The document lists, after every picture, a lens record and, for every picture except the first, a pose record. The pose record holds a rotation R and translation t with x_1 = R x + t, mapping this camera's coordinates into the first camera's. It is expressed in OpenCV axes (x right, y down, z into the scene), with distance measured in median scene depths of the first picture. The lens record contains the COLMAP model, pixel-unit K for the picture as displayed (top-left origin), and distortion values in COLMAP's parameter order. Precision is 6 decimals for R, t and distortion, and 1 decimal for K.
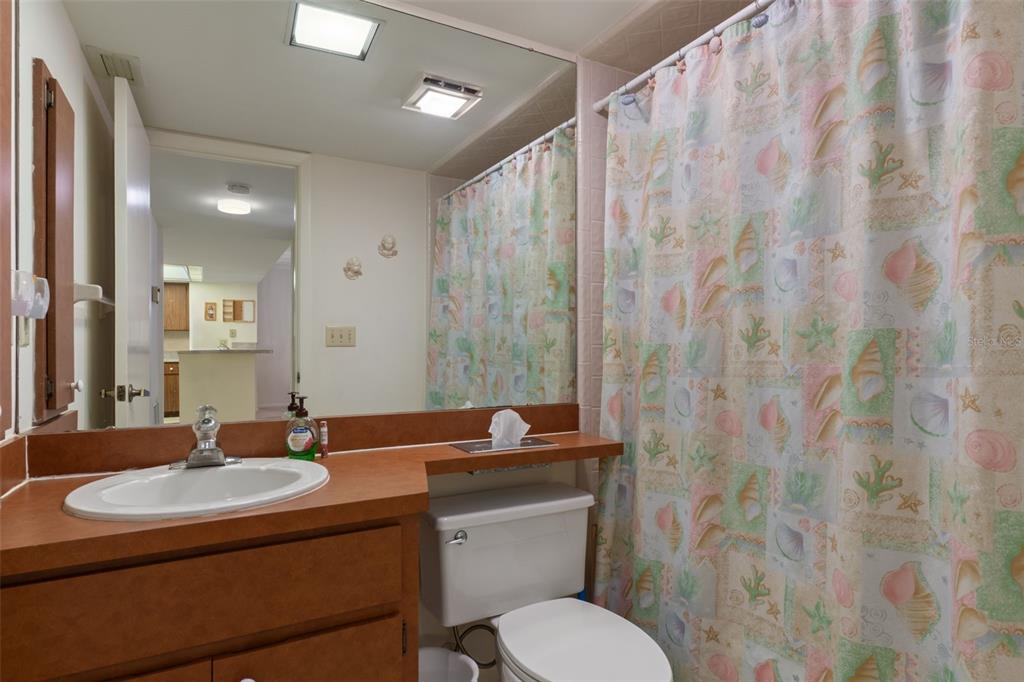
lens RADIAL K [[564.0, 0, 513.9], [0, 564.0, 352.6], [0, 0, 1]] dist [0.003409, 0.000467]
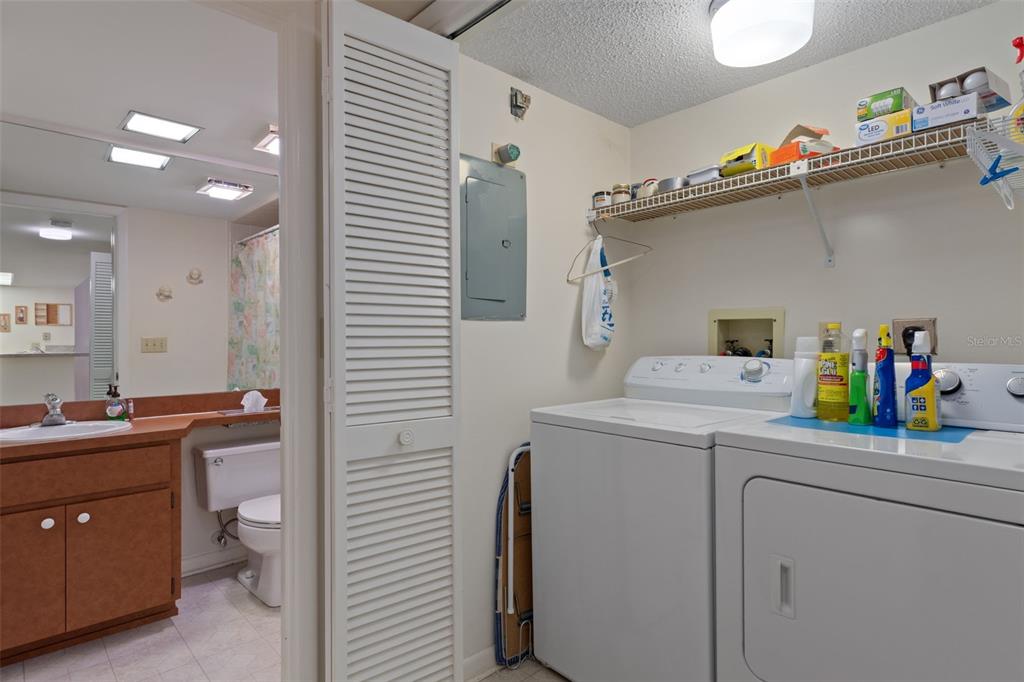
lens RADIAL K [[546.4, 0, 514.4], [0, 546.4, 342.7], [0, 0, 1]] dist [0.003549, 0.002295]
pose [[0.967641, -0.007573, 0.252218, 0.317276], [0.010061, 0.999913, -0.008575, -0.022697], [-0.252131, 0.010835, 0.967633, -0.772987]]
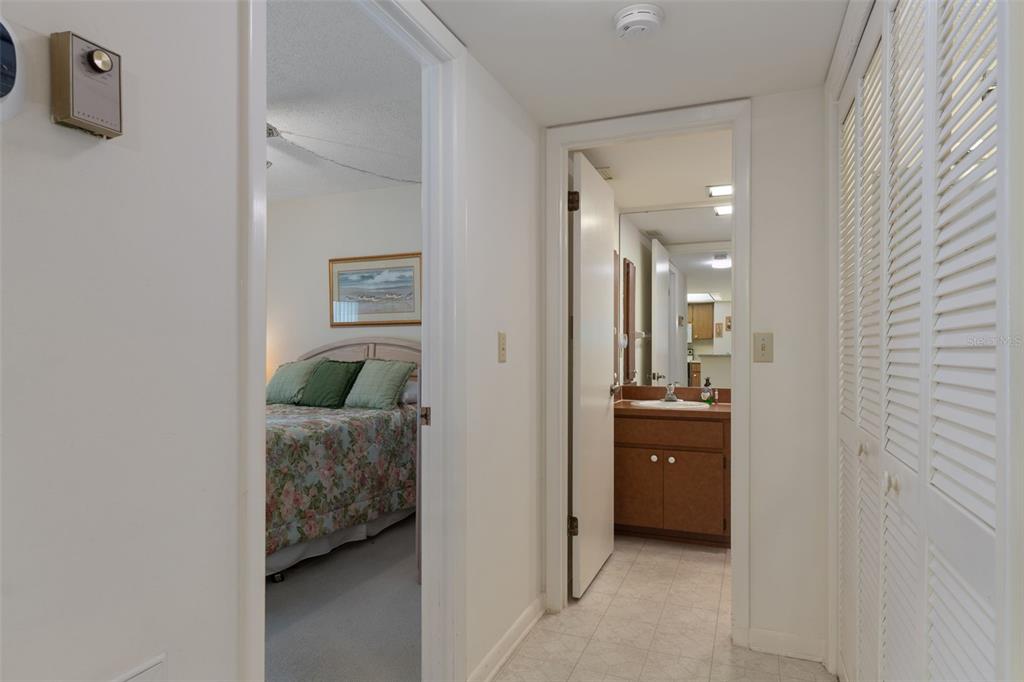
lens RADIAL K [[609.1, 0, 508.5], [0, 609.1, 342.9], [0, 0, 1]] dist [-0.000838, -0.000773]
pose [[0.631342, -0.007240, -0.775471, 0.928781], [-0.005628, 0.999887, -0.013917, -0.028394], [0.775484, 0.013151, 0.631230, -1.104875]]
